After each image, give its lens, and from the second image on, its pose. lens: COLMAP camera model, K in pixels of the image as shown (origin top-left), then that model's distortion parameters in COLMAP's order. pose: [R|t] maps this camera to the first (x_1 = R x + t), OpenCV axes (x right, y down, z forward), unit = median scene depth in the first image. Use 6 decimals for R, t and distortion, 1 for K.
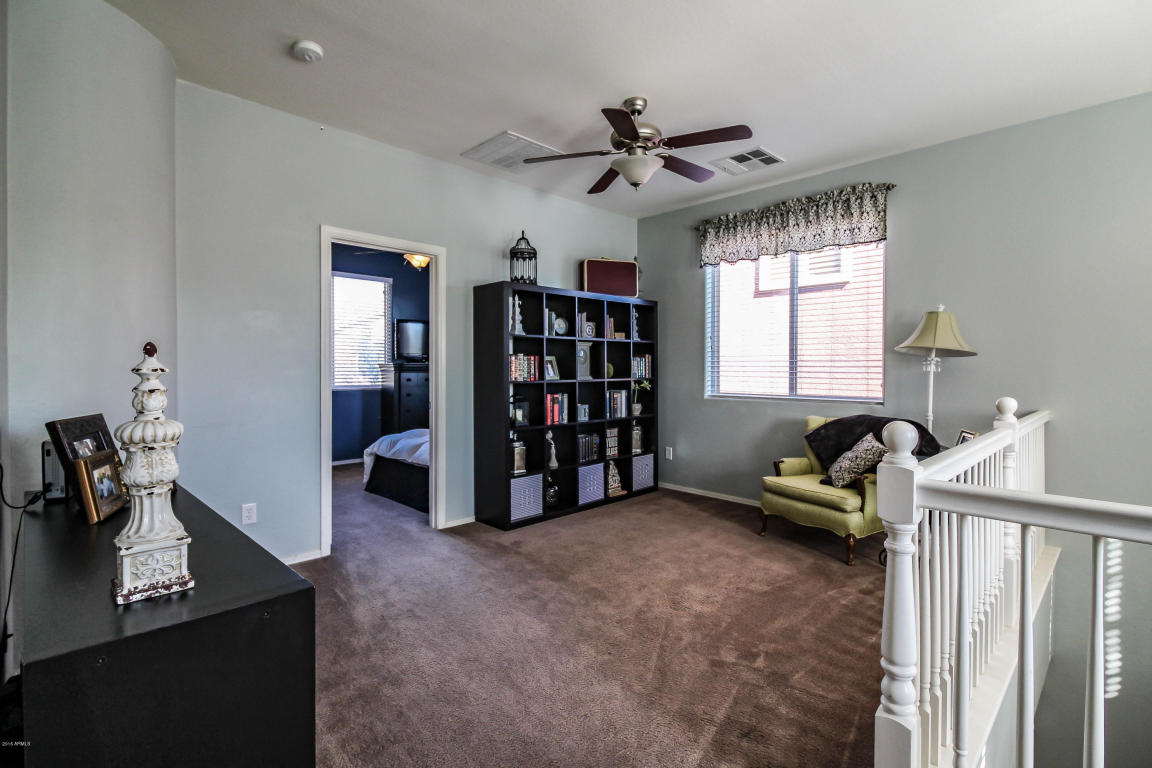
lens RADIAL K [[538.6, 0, 549.0], [0, 538.6, 376.2], [0, 0, 1]] dist [0.016720, -0.004007]
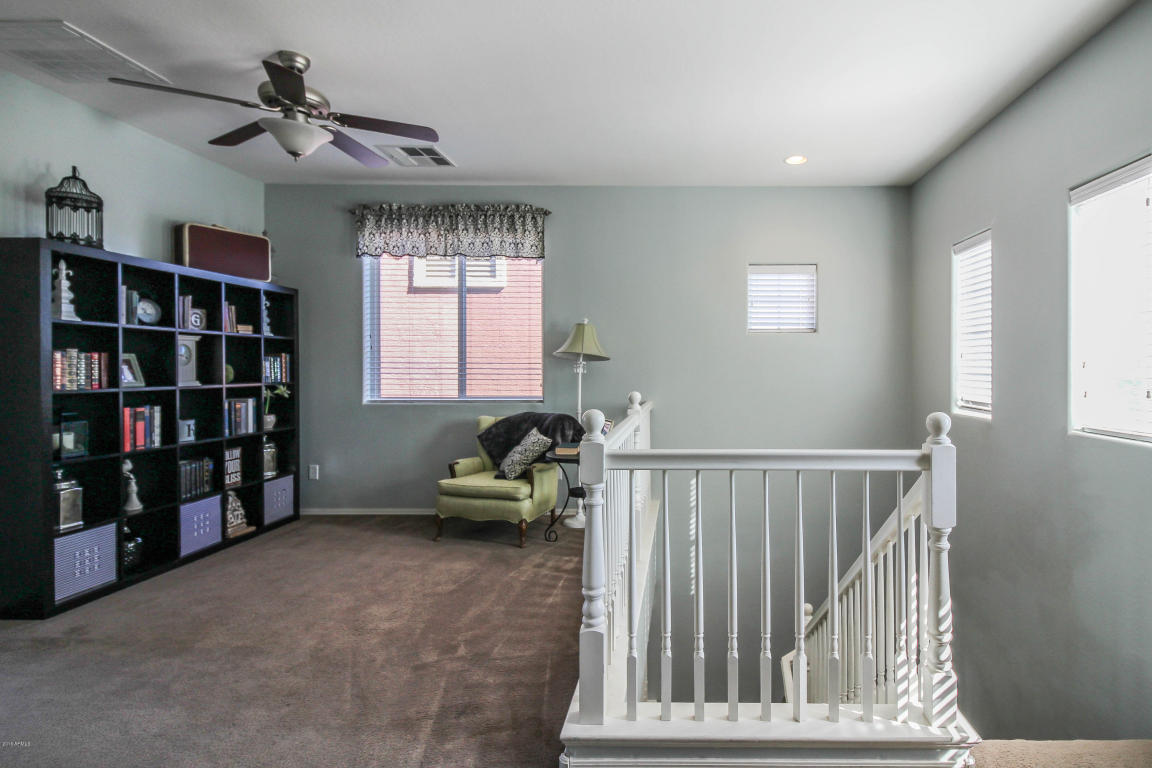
lens RADIAL K [[650.0, 0, 624.8], [0, 650.0, 372.6], [0, 0, 1]] dist [0.003018, -0.001681]
pose [[0.729589, -0.003891, 0.683875, -0.158765], [0.011361, 0.999915, -0.006431, 0.000941], [-0.683792, 0.012462, 0.729571, -0.093640]]
